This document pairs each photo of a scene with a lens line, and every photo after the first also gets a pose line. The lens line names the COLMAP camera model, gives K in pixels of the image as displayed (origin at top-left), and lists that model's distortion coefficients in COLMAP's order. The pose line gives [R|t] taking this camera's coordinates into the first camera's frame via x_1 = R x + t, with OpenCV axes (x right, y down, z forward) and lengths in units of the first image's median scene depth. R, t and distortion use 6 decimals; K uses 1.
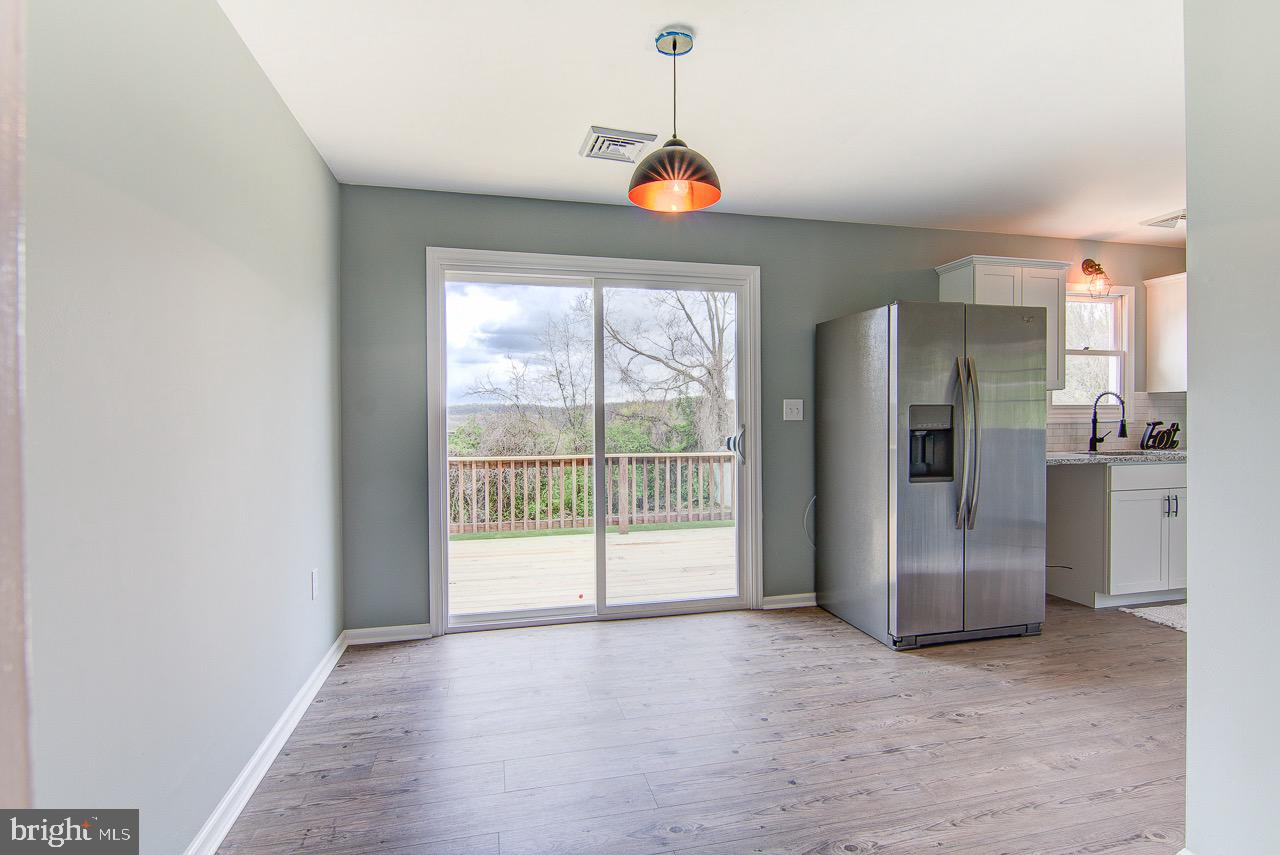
lens RADIAL K [[640.6, 0, 655.6], [0, 640.6, 425.5], [0, 0, 1]] dist [-0.011231, -0.000313]
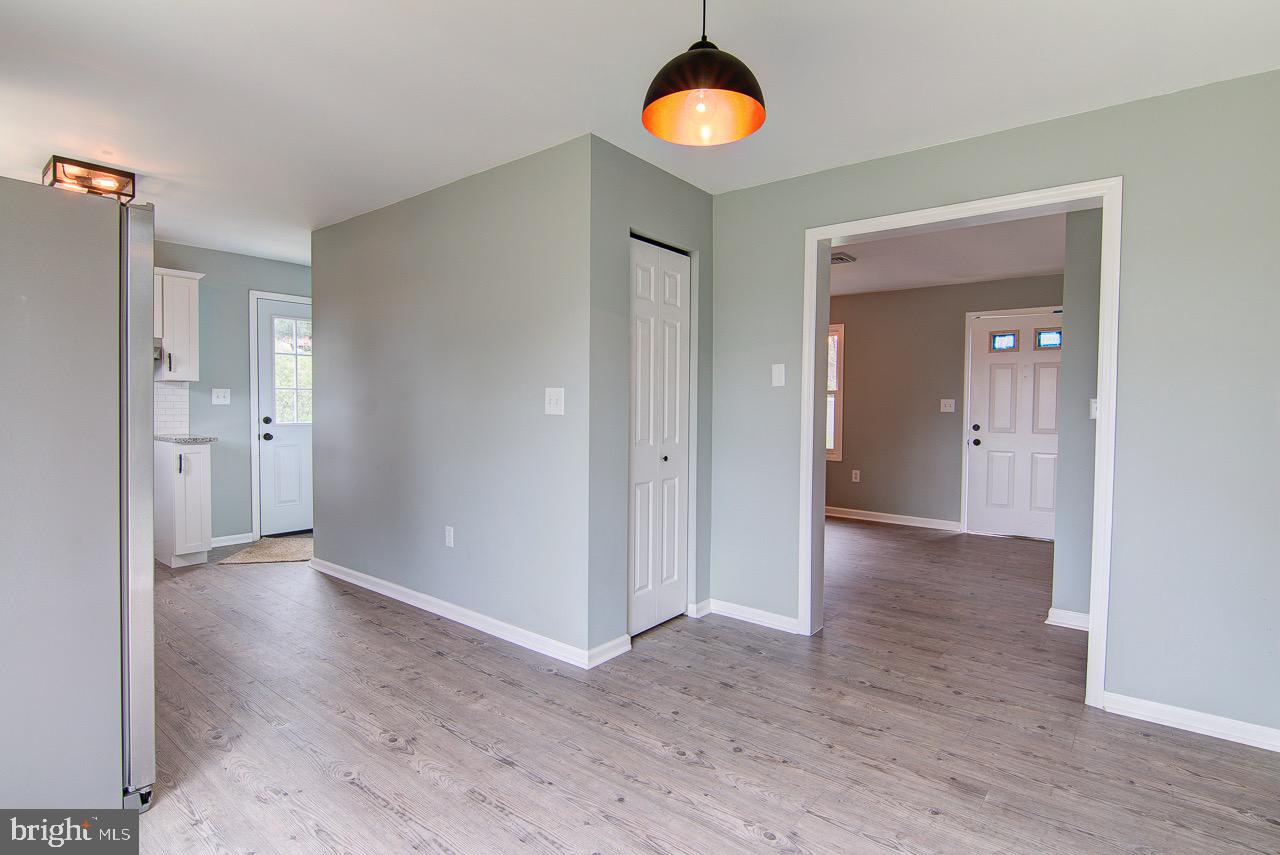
lens RADIAL K [[640.6, 0, 655.6], [0, 640.6, 425.5], [0, 0, 1]] dist [-0.011231, -0.000313]
pose [[-0.609109, -0.024376, 0.792712, -0.284220], [0.003892, 0.999424, 0.033723, -0.010227], [-0.793077, 0.023626, -0.608663, 0.792689]]
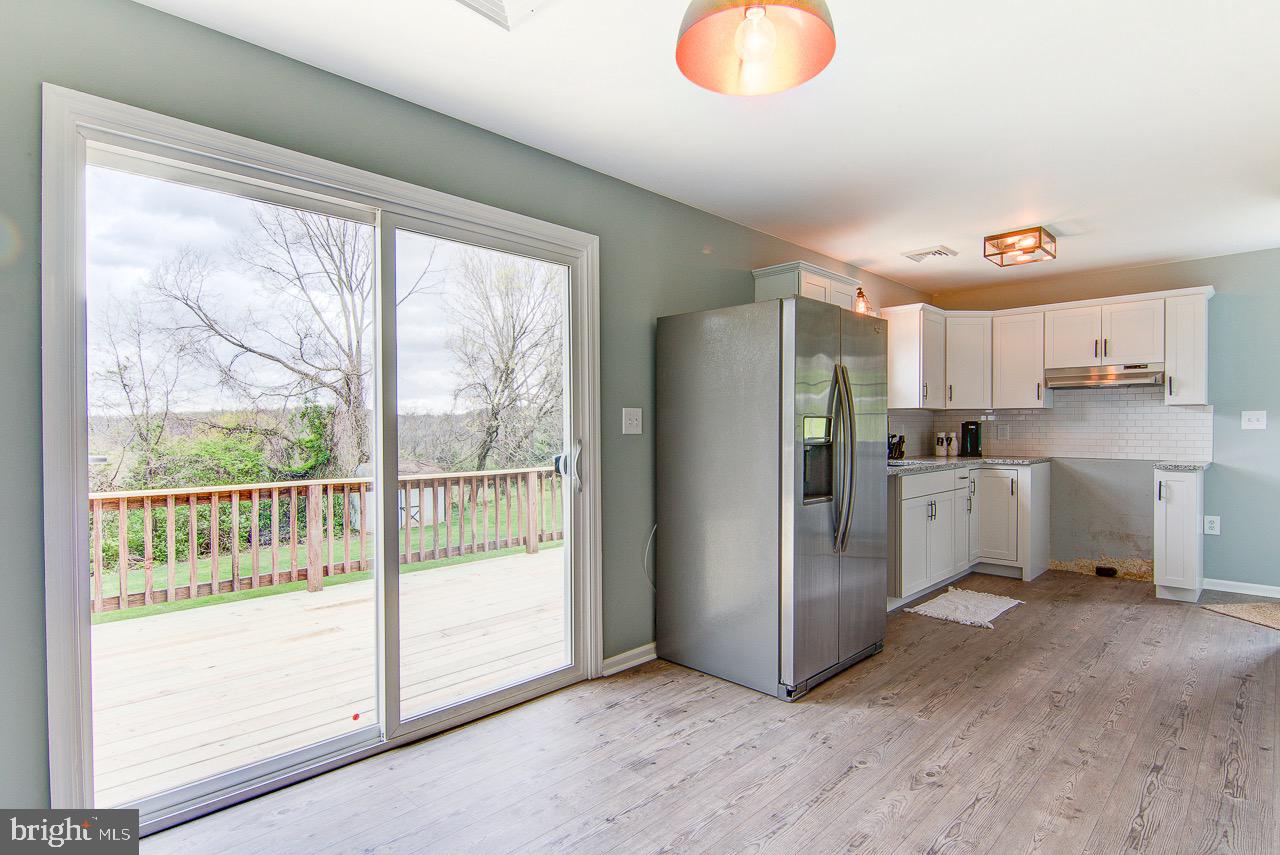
lens RADIAL K [[650.2, 0, 666.2], [0, 650.2, 436.5], [0, 0, 1]] dist [-0.002209, -0.000873]
pose [[0.842967, -0.003627, 0.537953, -0.189807], [0.005391, 0.999984, -0.001705, -0.003291], [-0.537938, 0.004338, 0.842973, 0.285461]]
